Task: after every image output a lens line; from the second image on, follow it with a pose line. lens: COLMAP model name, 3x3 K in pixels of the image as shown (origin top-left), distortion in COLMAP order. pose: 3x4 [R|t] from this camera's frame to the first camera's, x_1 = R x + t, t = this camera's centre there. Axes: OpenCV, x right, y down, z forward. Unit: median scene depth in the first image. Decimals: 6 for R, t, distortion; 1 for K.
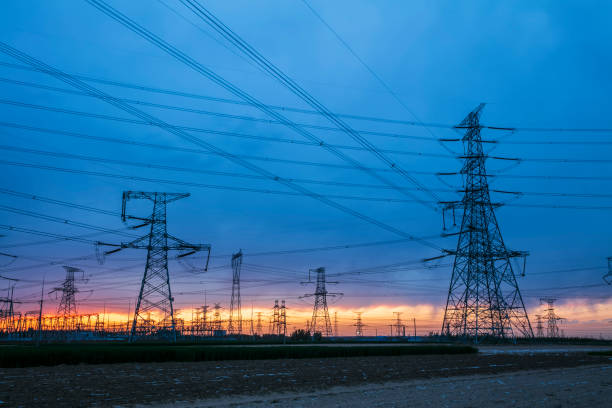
lens RADIAL K [[662.6, 0, 306.0], [0, 662.6, 204.0], [0, 0, 1]] dist [0.031785, 0.047272]
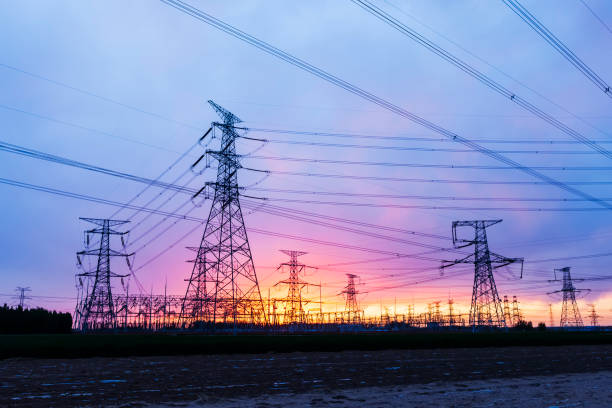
lens RADIAL K [[586.2, 0, 306.0], [0, 586.2, 204.0], [0, 0, 1]] dist [0.015257, 0.019395]
pose [[0.952207, -0.073345, -0.296517, -0.234262], [0.070161, 0.997307, -0.021380, -0.058802], [0.297286, -0.000446, 0.954788, -0.283601]]
